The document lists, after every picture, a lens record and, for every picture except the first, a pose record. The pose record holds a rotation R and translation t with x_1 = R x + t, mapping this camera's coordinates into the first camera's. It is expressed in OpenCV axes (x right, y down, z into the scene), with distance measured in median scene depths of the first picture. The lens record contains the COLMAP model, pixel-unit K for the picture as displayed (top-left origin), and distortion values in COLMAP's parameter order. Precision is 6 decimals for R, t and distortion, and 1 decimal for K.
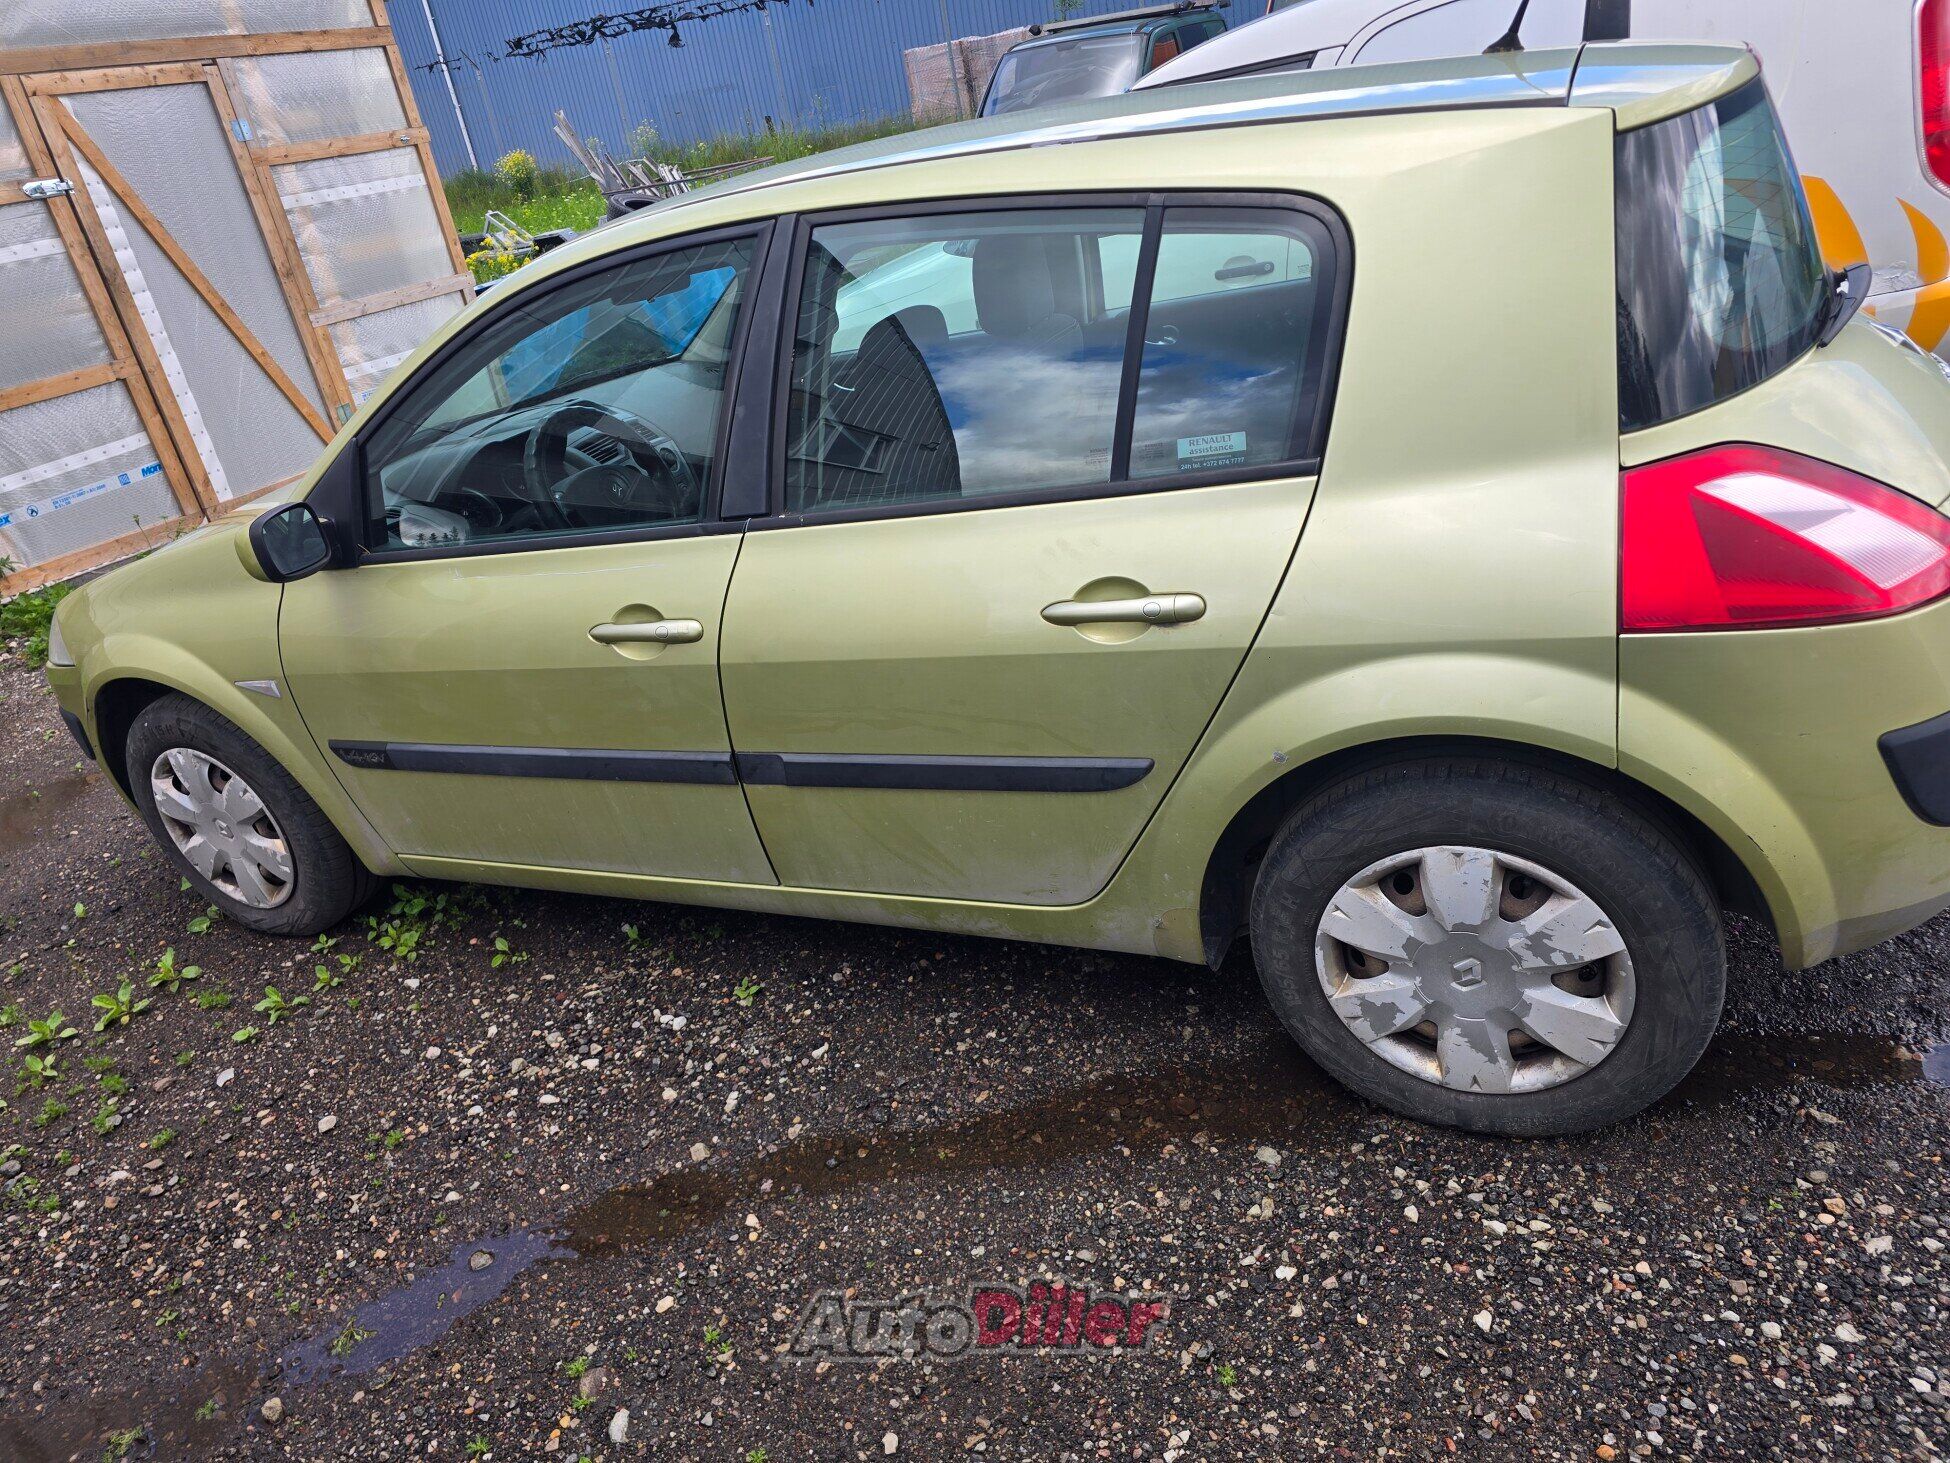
lens RADIAL K [[1317.4, 0, 971.3], [0, 1317.4, 729.1], [0, 0, 1]] dist [0.046275, -0.043462]
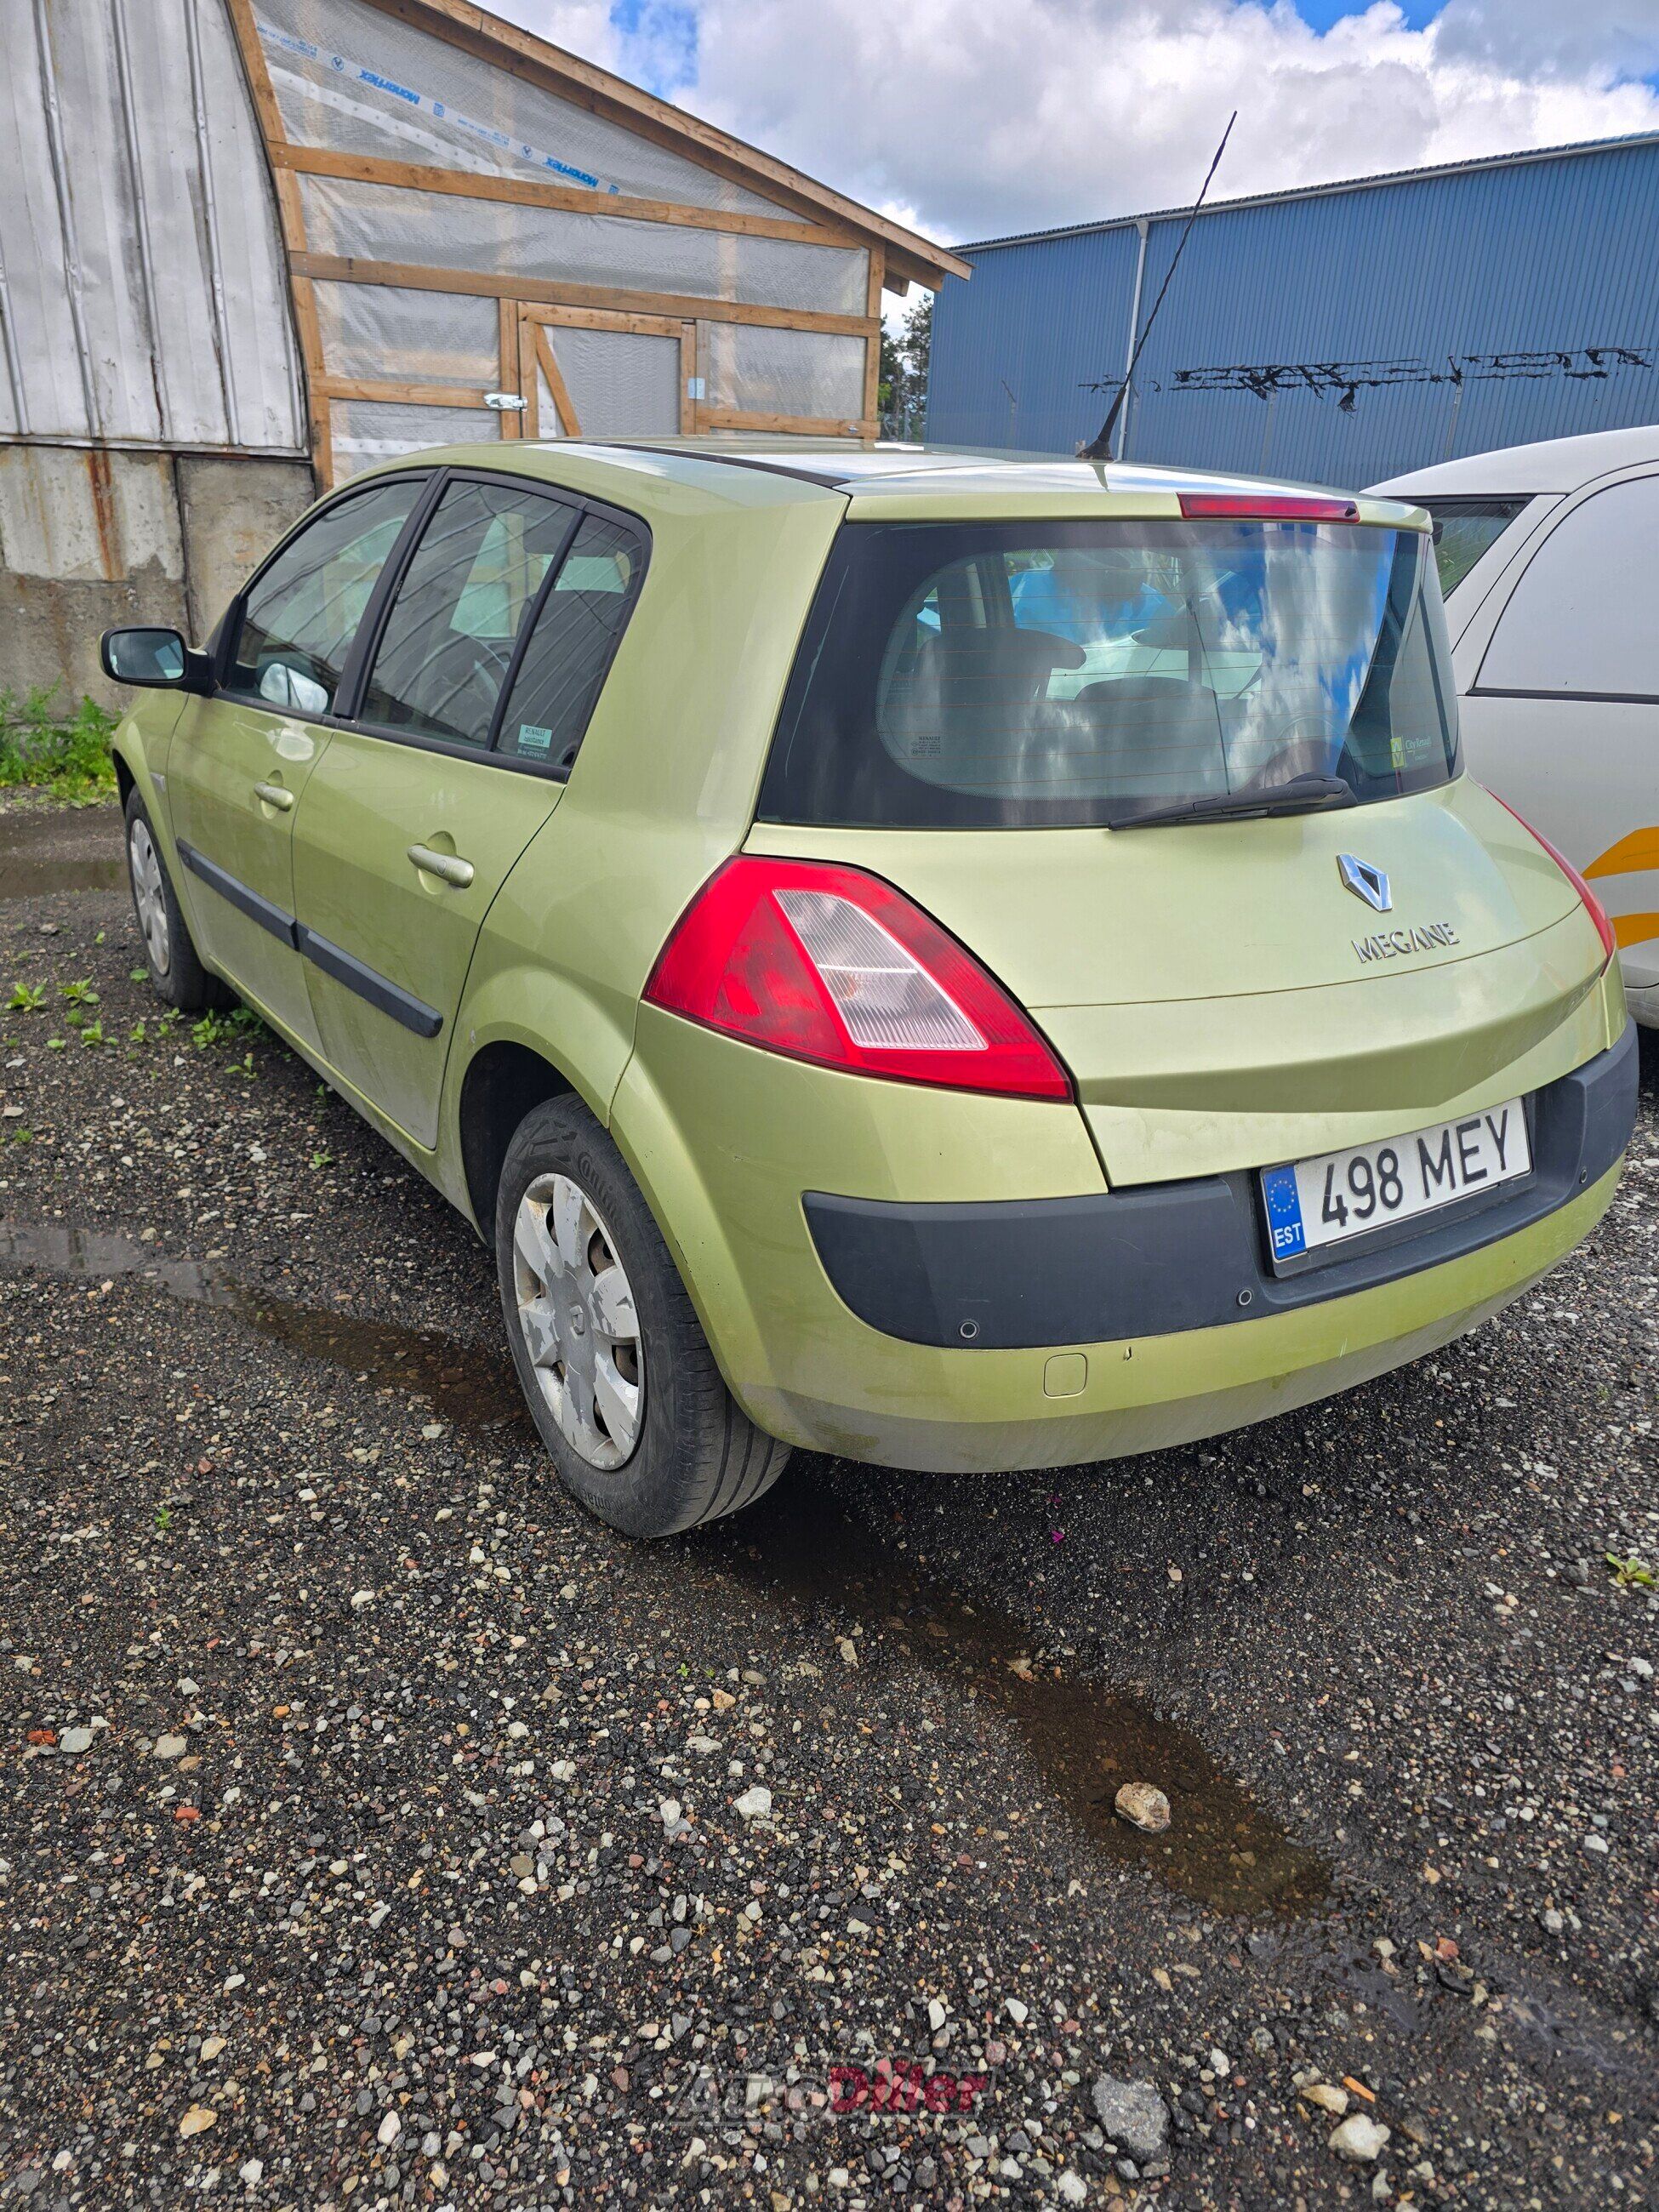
lens RADIAL K [[1494.4, 0, 816.6], [0, 1494.4, 1116.7], [0, 0, 1]] dist [0.046275, -0.043462]
pose [[0.829117, 0.375672, -0.414047, 0.718960], [-0.386900, 0.920160, 0.060121, -0.071456], [0.403575, 0.110347, 0.908268, 0.034374]]
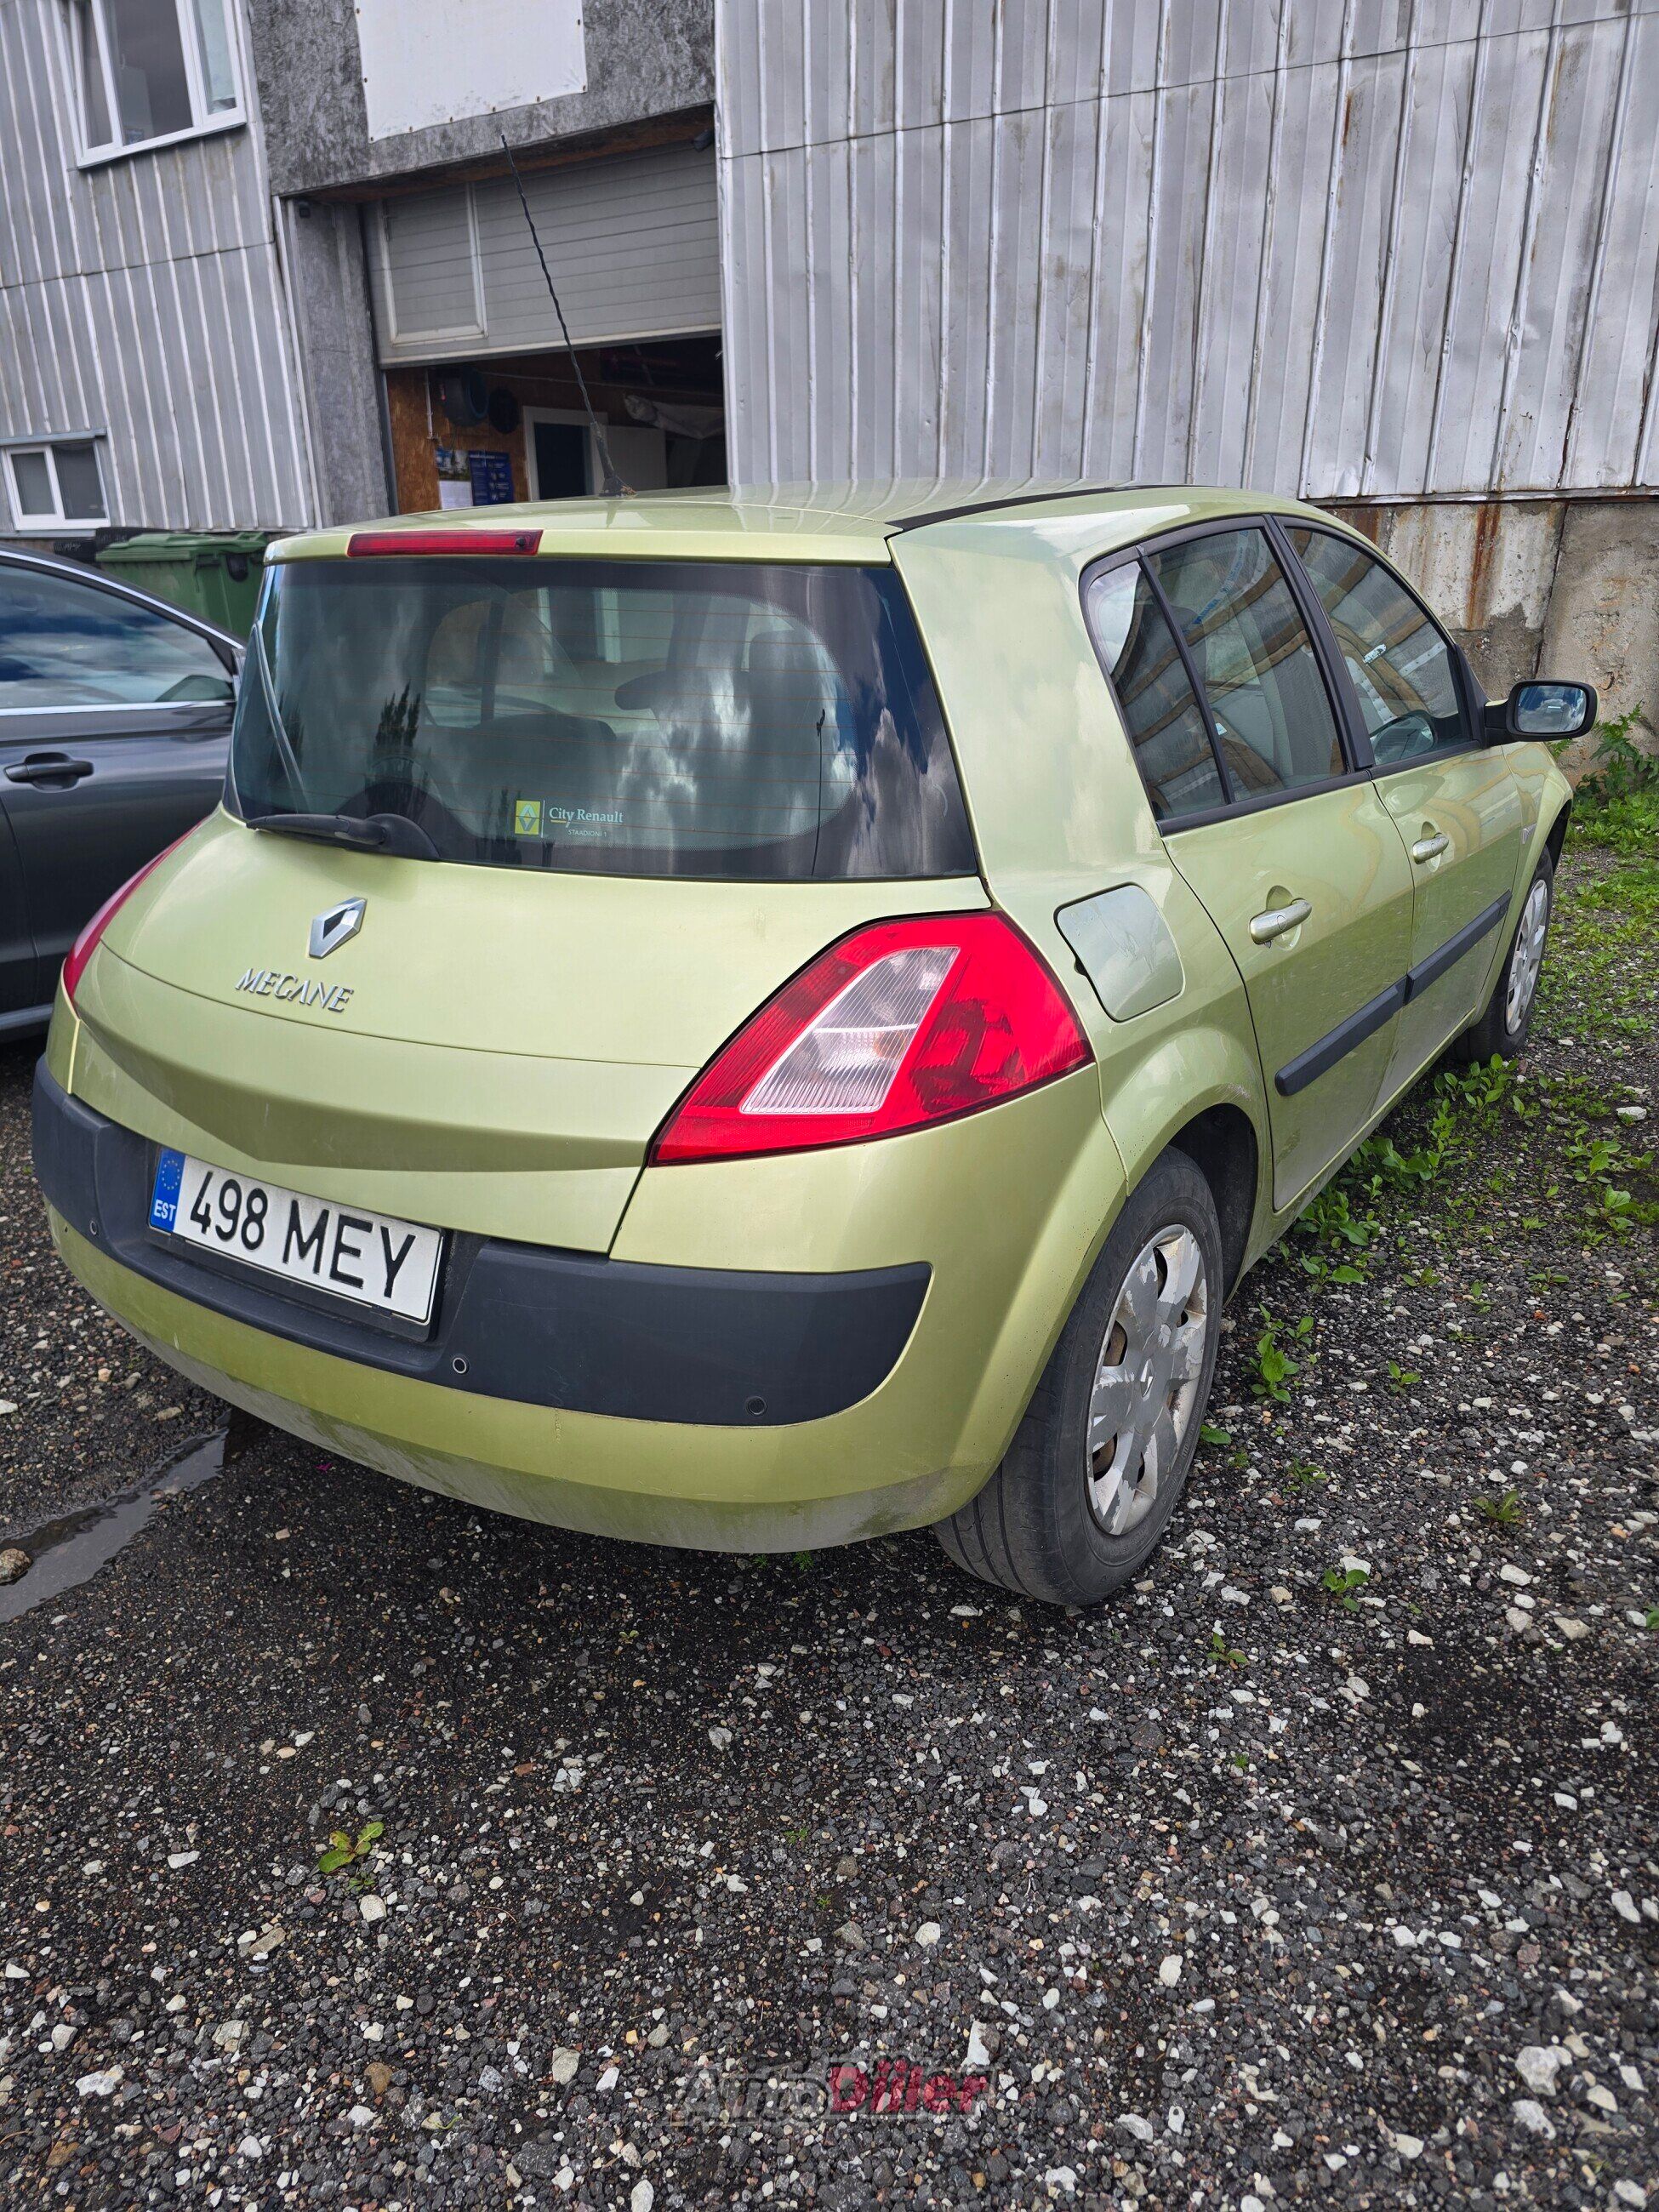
lens RADIAL K [[1494.4, 0, 824.9], [0, 1494.4, 1115.8], [0, 0, 1]] dist [0.046275, -0.043462]
pose [[-0.156024, 0.503793, -0.849617, 1.232569], [-0.392289, 0.757801, 0.521389, -0.662162], [0.906513, 0.414645, 0.079397, 1.045345]]
